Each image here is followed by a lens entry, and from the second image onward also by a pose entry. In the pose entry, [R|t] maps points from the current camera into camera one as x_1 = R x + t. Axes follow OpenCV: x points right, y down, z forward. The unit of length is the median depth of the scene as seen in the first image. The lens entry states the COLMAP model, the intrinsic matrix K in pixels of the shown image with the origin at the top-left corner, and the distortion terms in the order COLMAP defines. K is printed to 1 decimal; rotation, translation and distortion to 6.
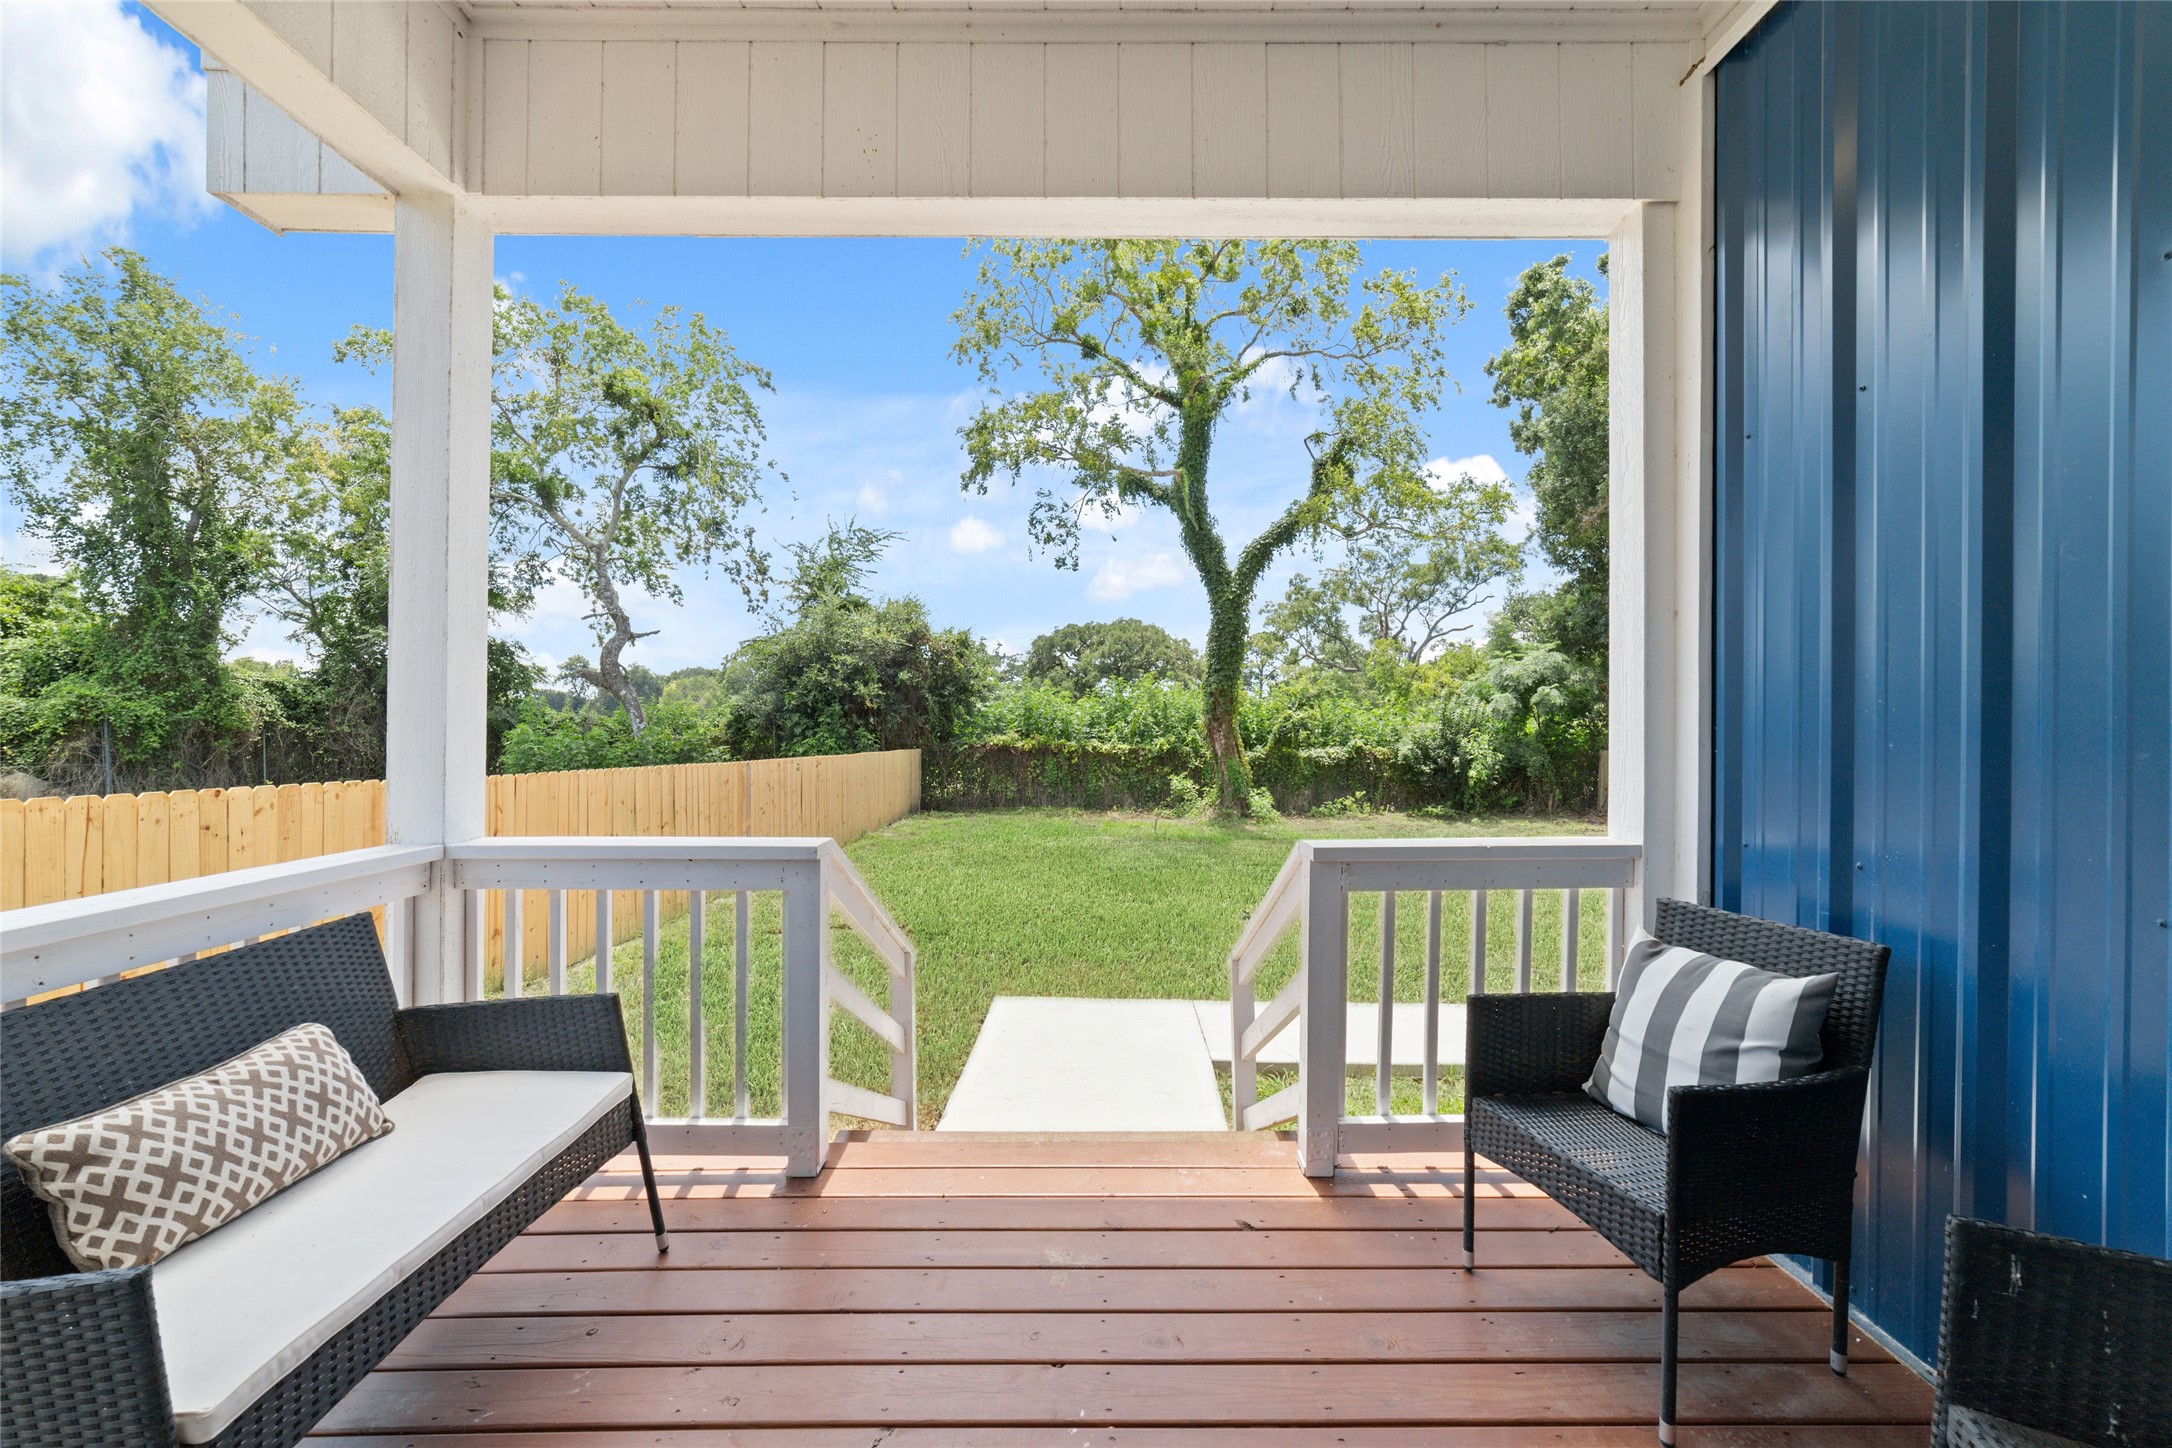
lens RADIAL K [[832.5, 0, 1090.6], [0, 832.5, 719.0], [0, 0, 1]] dist [-0.028587, 0.012344]
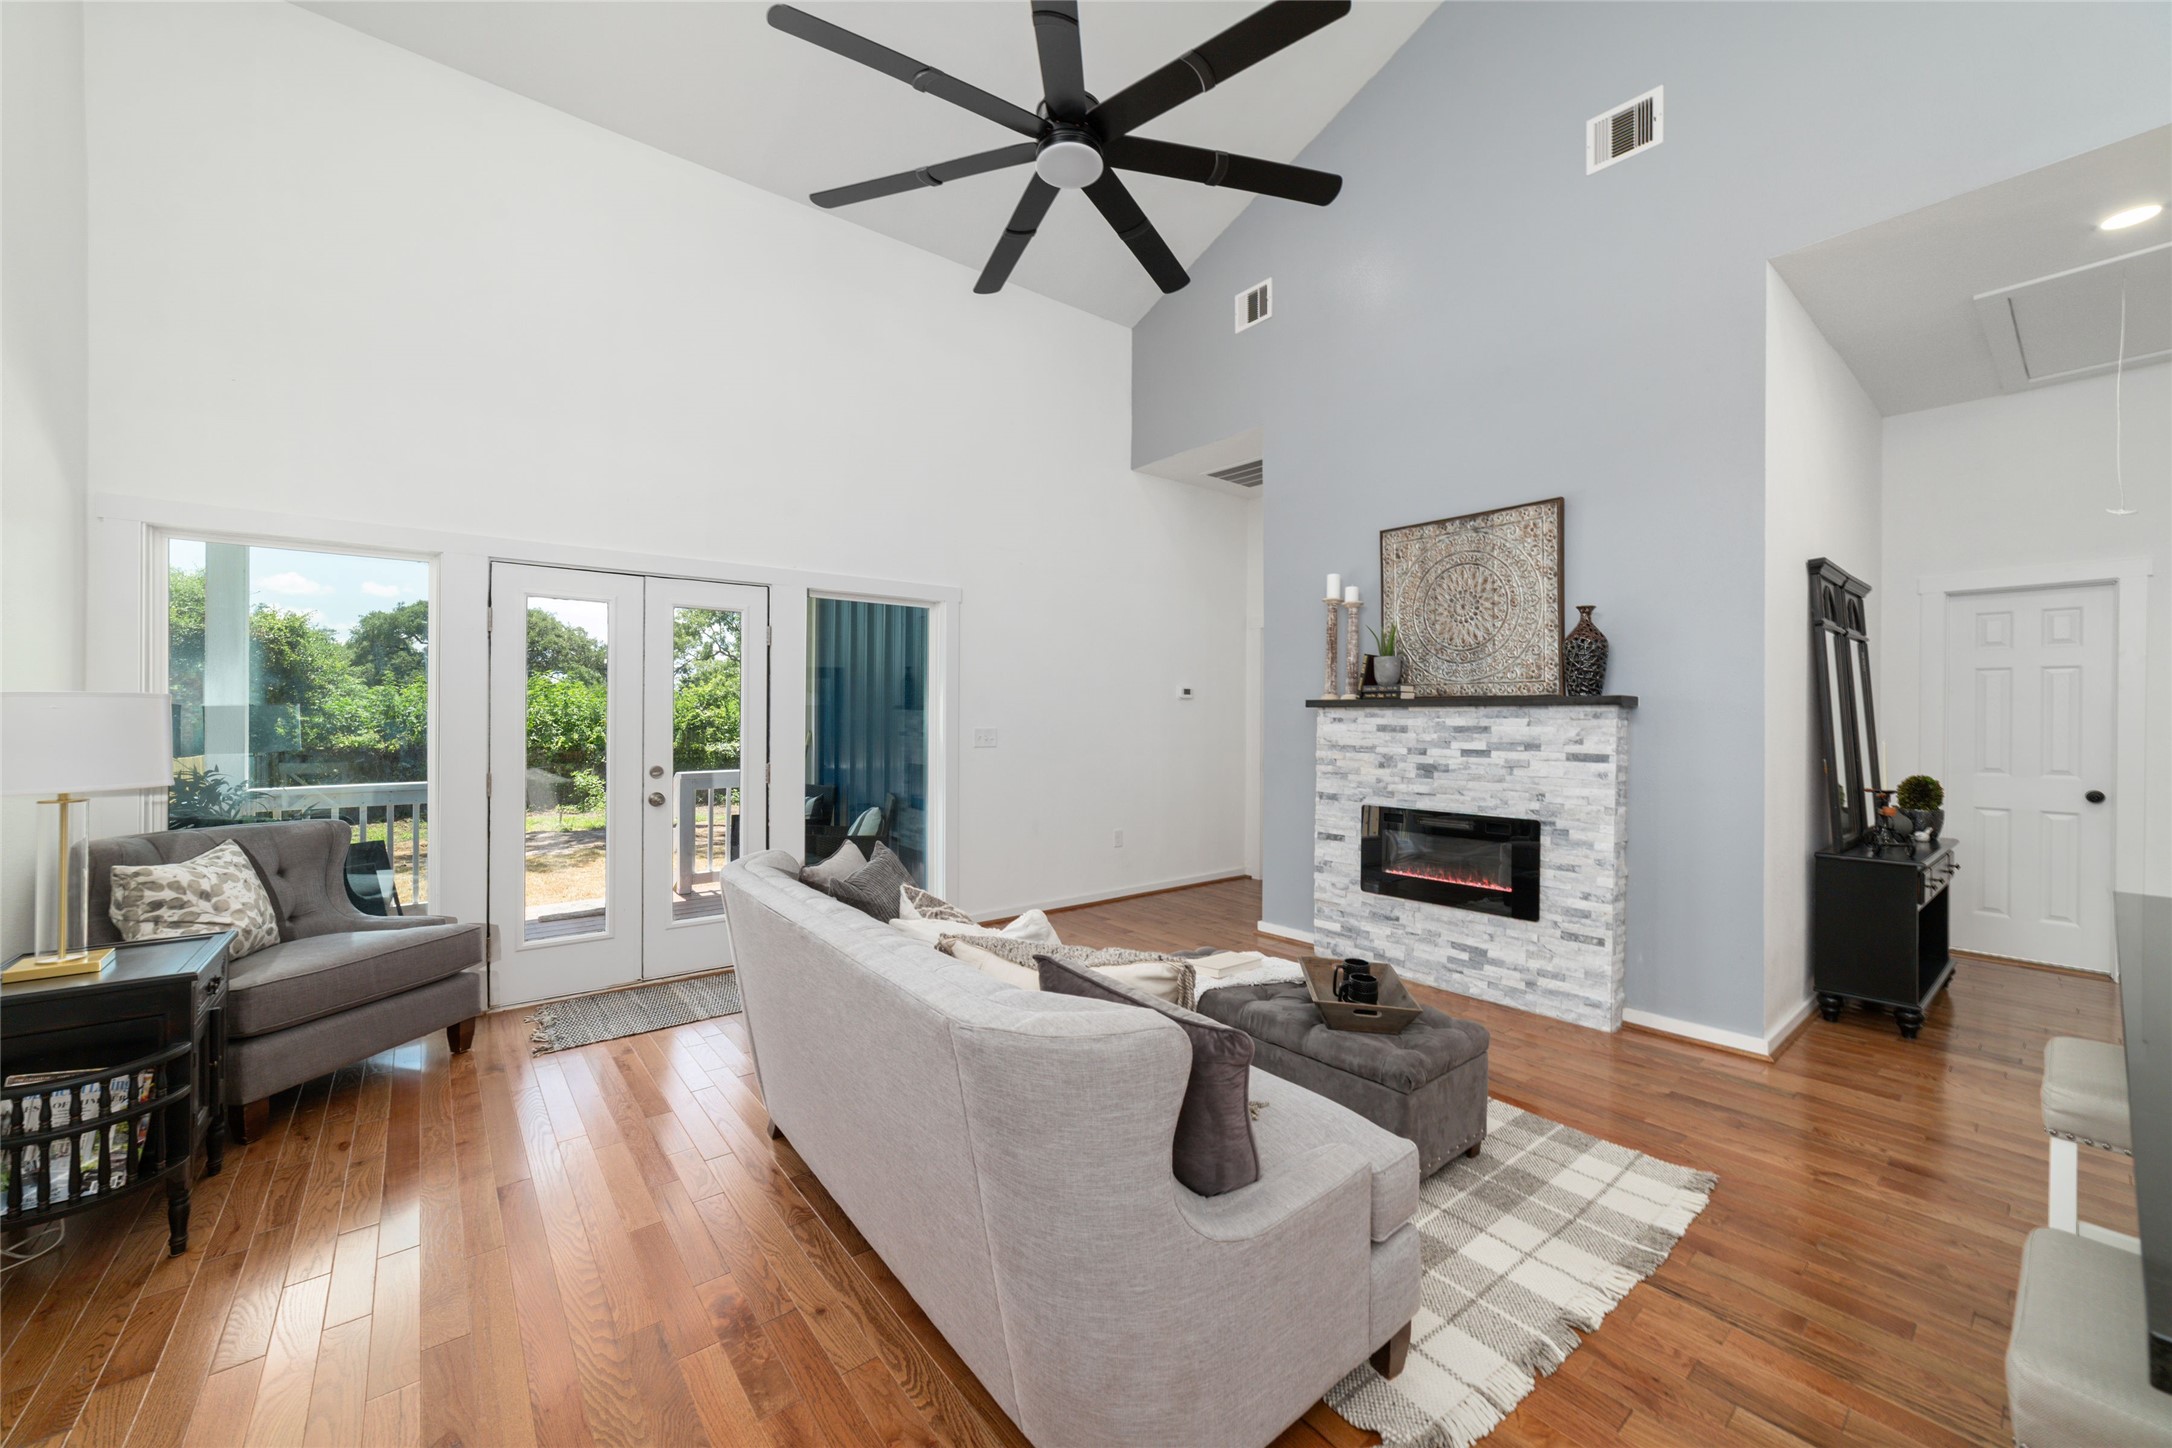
lens RADIAL K [[832.5, 0, 1090.6], [0, 832.5, 719.0], [0, 0, 1]] dist [-0.028587, 0.012344]
pose [[0.783386, -0.003285, 0.621527, -0.035275], [-0.000280, 0.999984, 0.005638, -0.003968], [-0.621535, -0.004591, 0.783373, -0.189528]]
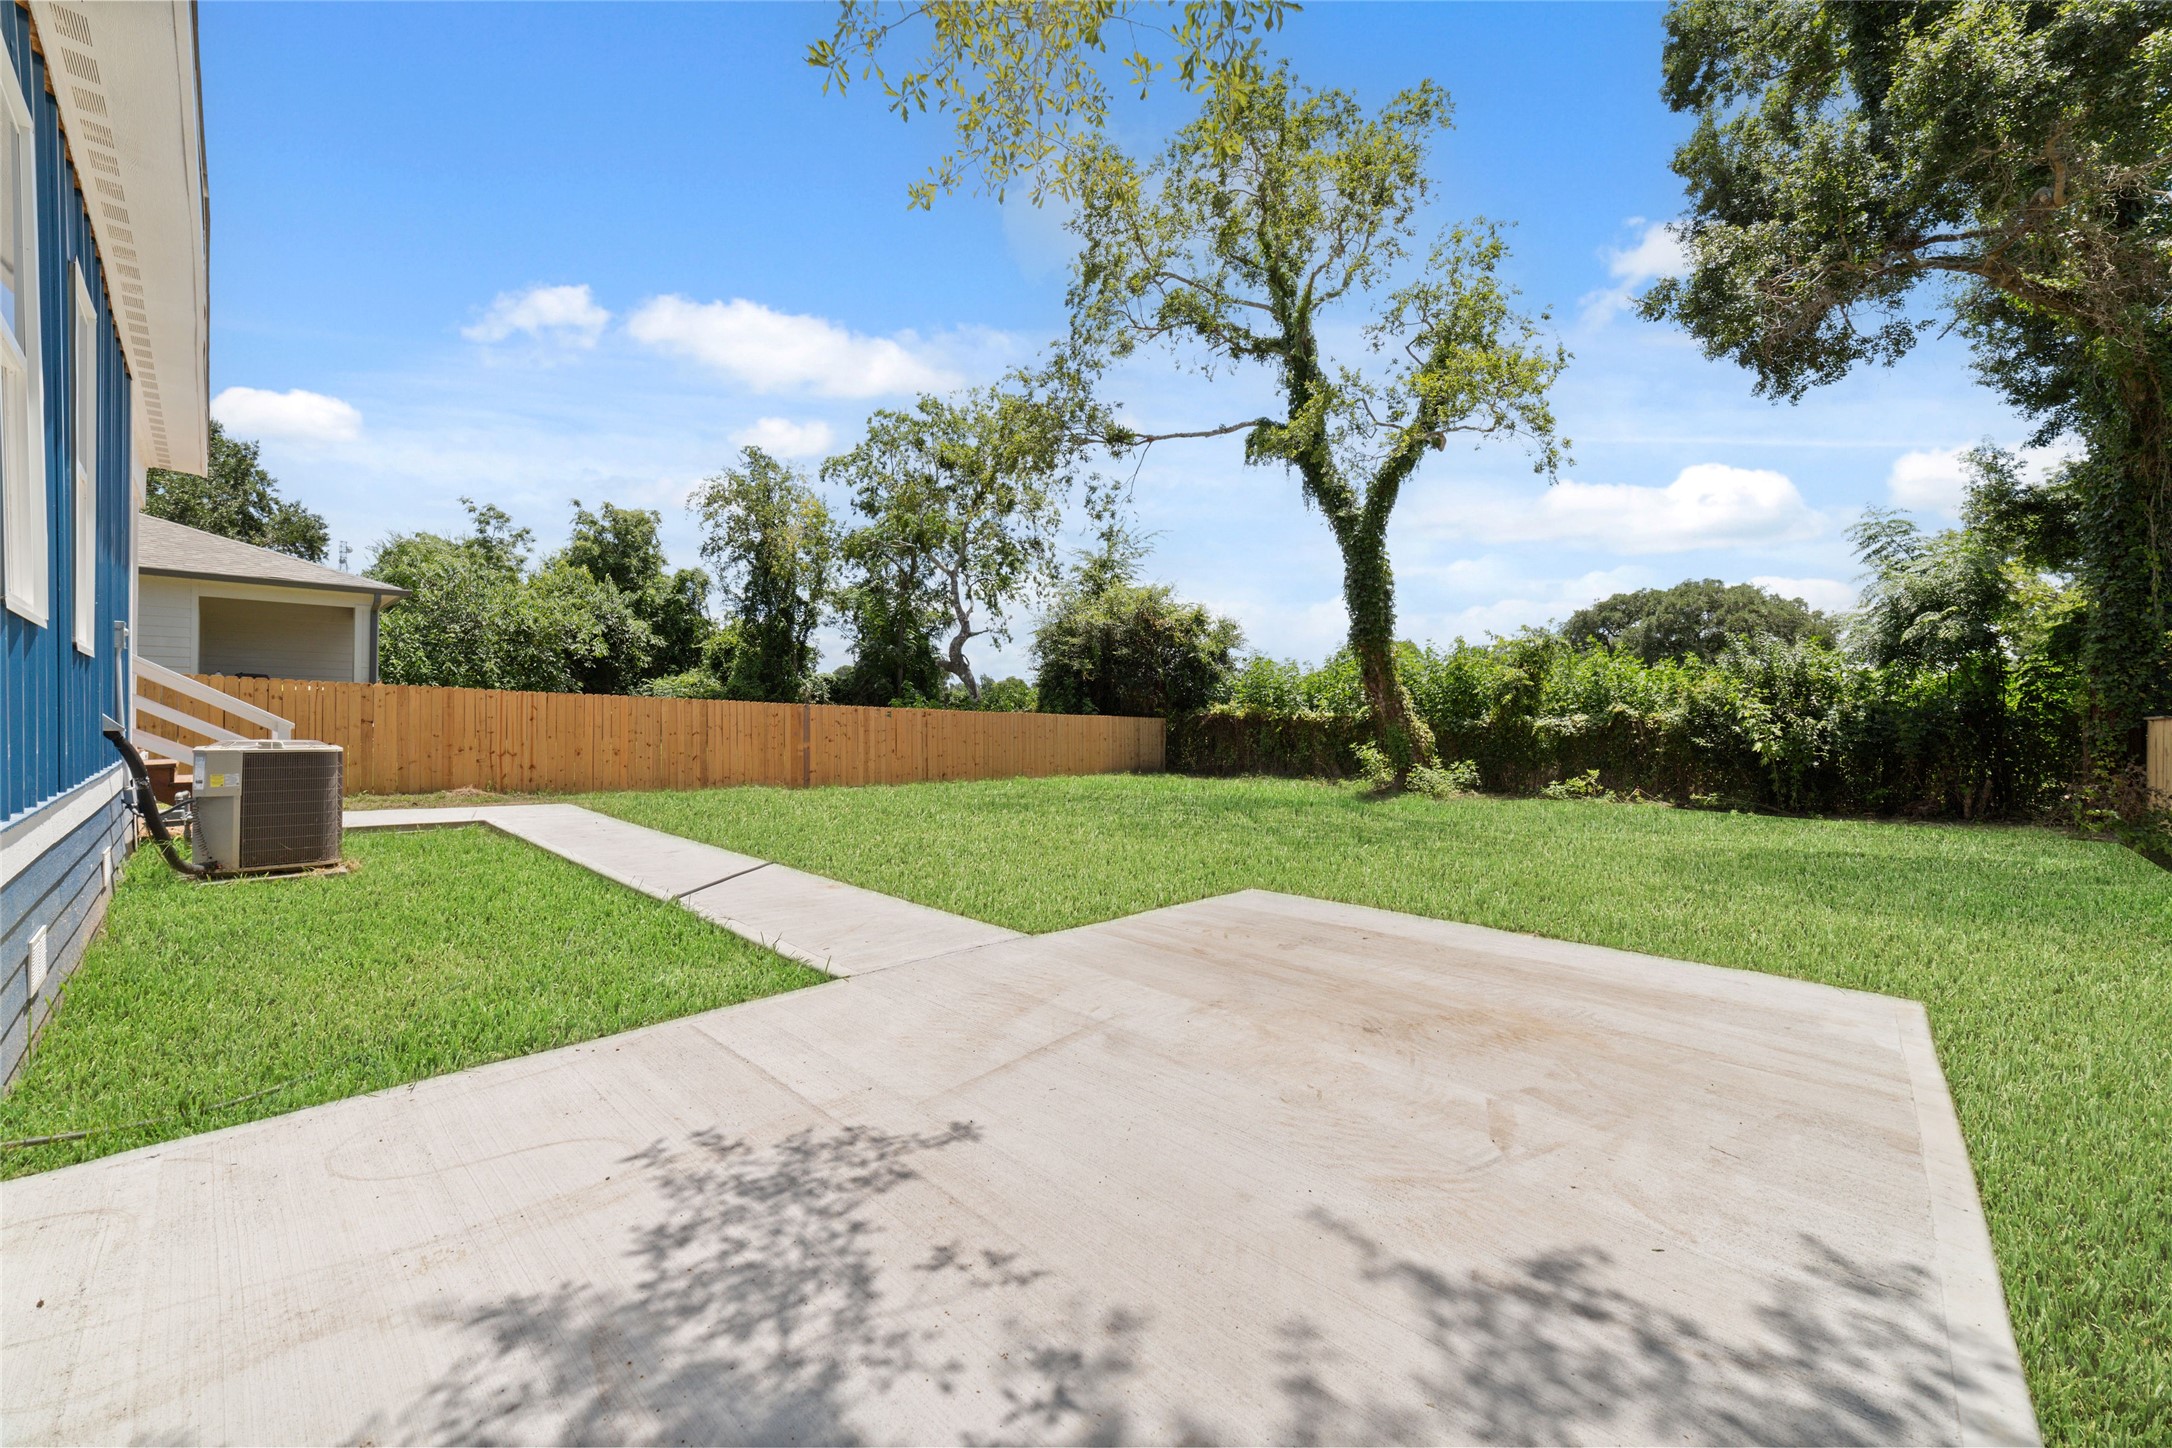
lens RADIAL K [[832.5, 0, 1090.6], [0, 832.5, 719.0], [0, 0, 1]] dist [-0.028587, 0.012344]
pose [[0.720624, -0.005993, -0.693300, 0.497345], [0.001354, 0.999973, -0.007237, 0.044968], [0.693325, 0.004276, 0.720613, 0.131881]]
